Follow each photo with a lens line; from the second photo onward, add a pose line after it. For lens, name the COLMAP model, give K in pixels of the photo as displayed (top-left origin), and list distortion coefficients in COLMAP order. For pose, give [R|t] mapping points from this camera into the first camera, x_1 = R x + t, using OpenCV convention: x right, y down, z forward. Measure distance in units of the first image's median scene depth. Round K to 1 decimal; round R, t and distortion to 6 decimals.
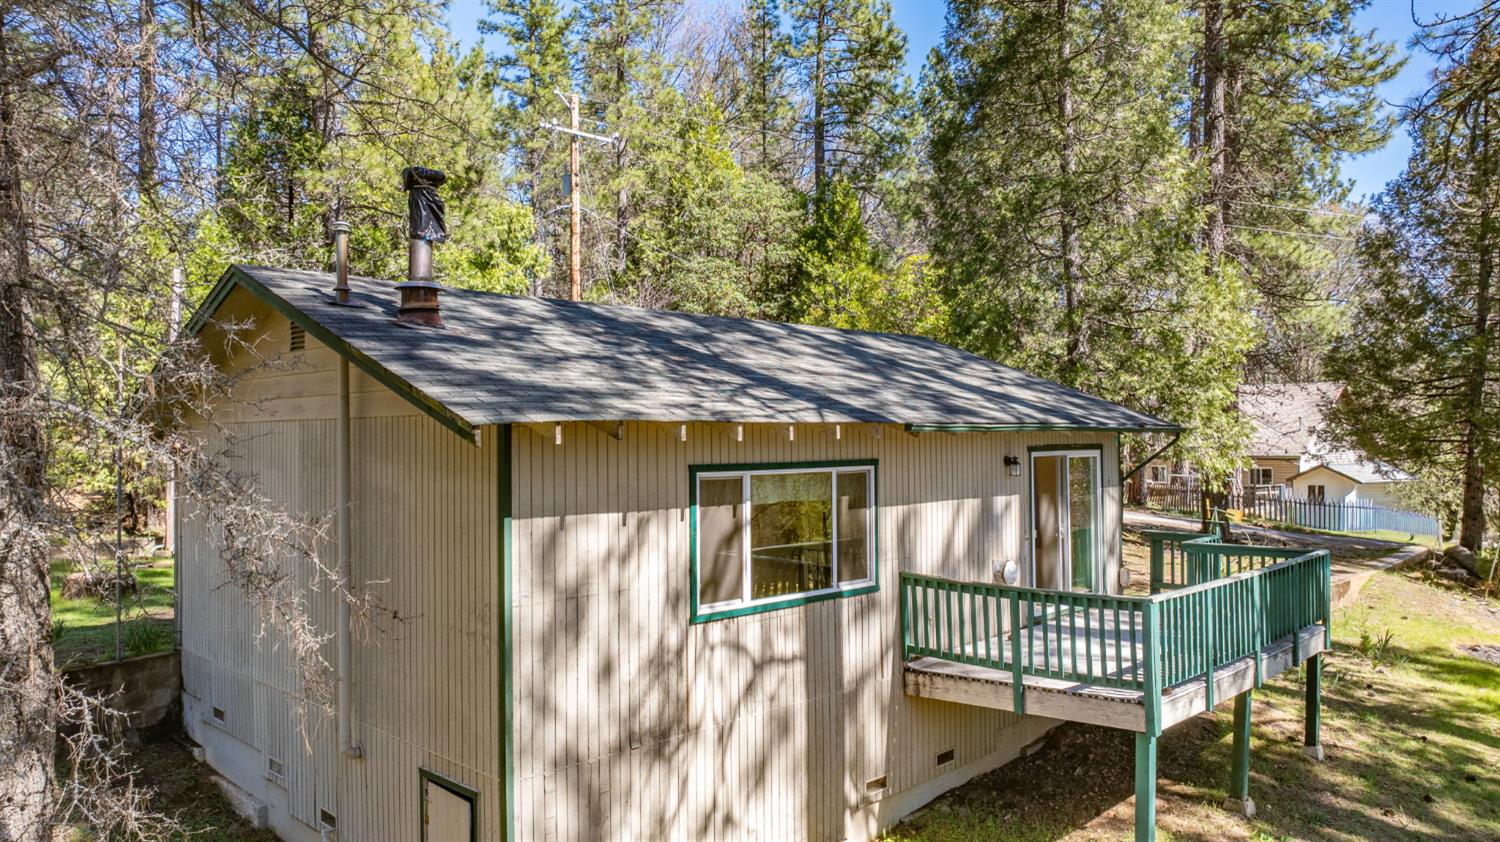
lens RADIAL K [[1054.9, 0, 752.6], [0, 1054.9, 409.6], [0, 0, 1]] dist [-0.026863, -0.005289]
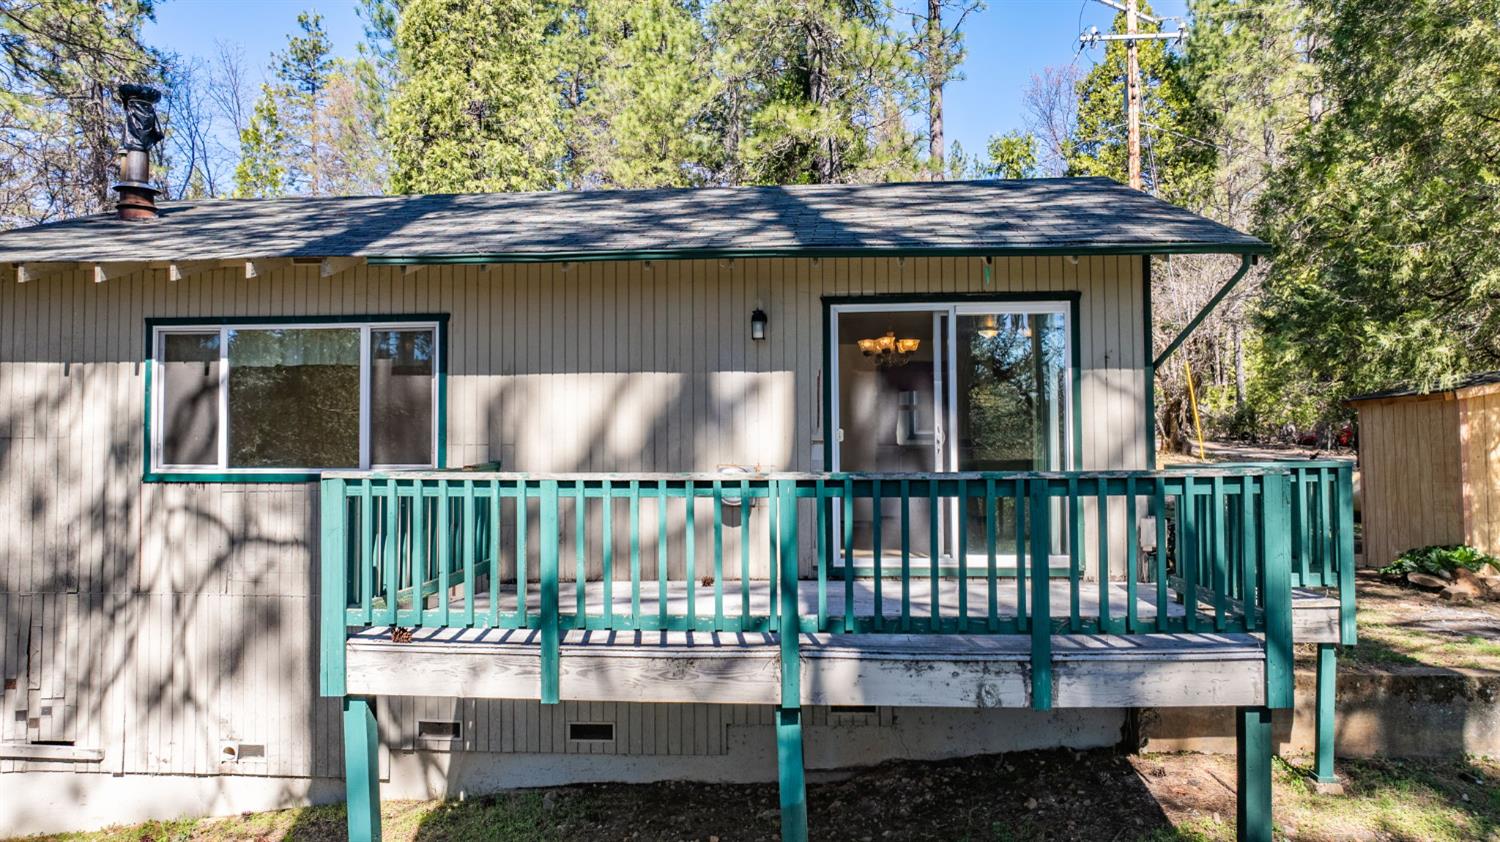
lens RADIAL K [[1054.9, 0, 748.9], [0, 1054.9, 428.1], [0, 0, 1]] dist [-0.026863, -0.005289]
pose [[0.641505, -0.005150, -0.767102, 0.988194], [0.015160, 0.999867, 0.005965, 0.150026], [0.766969, -0.015456, 0.641497, 0.775052]]
